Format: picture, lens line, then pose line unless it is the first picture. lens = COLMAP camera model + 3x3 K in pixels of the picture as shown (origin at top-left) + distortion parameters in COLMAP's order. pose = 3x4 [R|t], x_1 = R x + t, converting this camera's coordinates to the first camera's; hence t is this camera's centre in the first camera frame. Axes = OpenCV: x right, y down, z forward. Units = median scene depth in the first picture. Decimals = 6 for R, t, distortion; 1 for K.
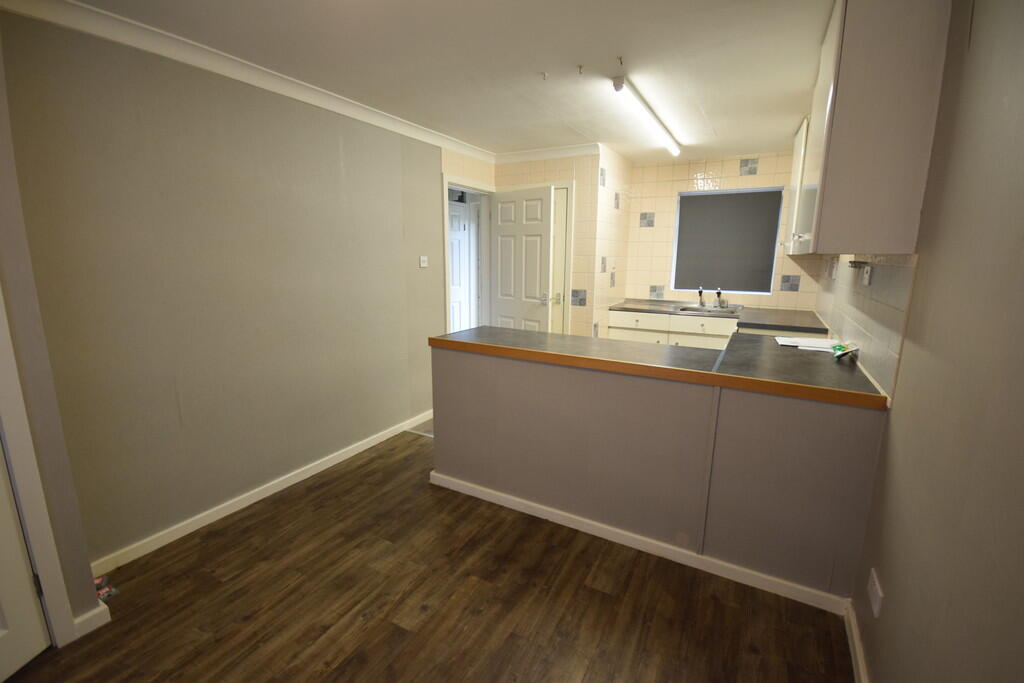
lens RADIAL K [[460.5, 0, 509.1], [0, 460.5, 343.6], [0, 0, 1]] dist [0.000125, -0.000307]
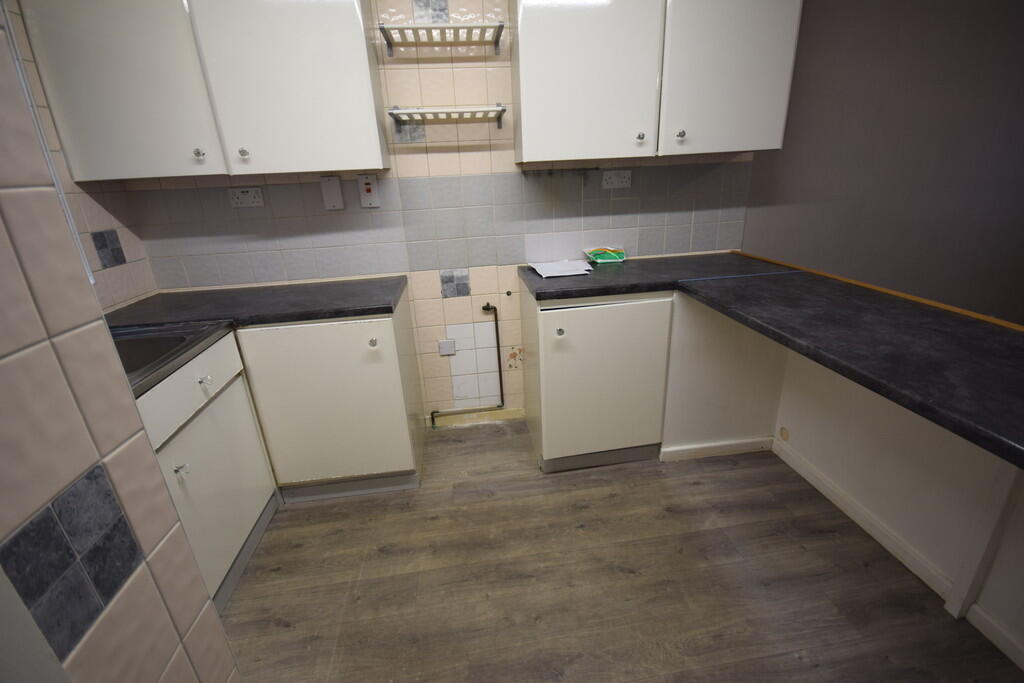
lens RADIAL K [[460.5, 0, 509.1], [0, 460.5, 343.6], [0, 0, 1]] dist [0.000125, -0.000307]
pose [[-0.593423, -0.261007, 0.761396, 0.014270], [0.199246, 0.868885, 0.453145, -0.177539], [-0.779840, 0.420612, -0.463612, 0.950447]]
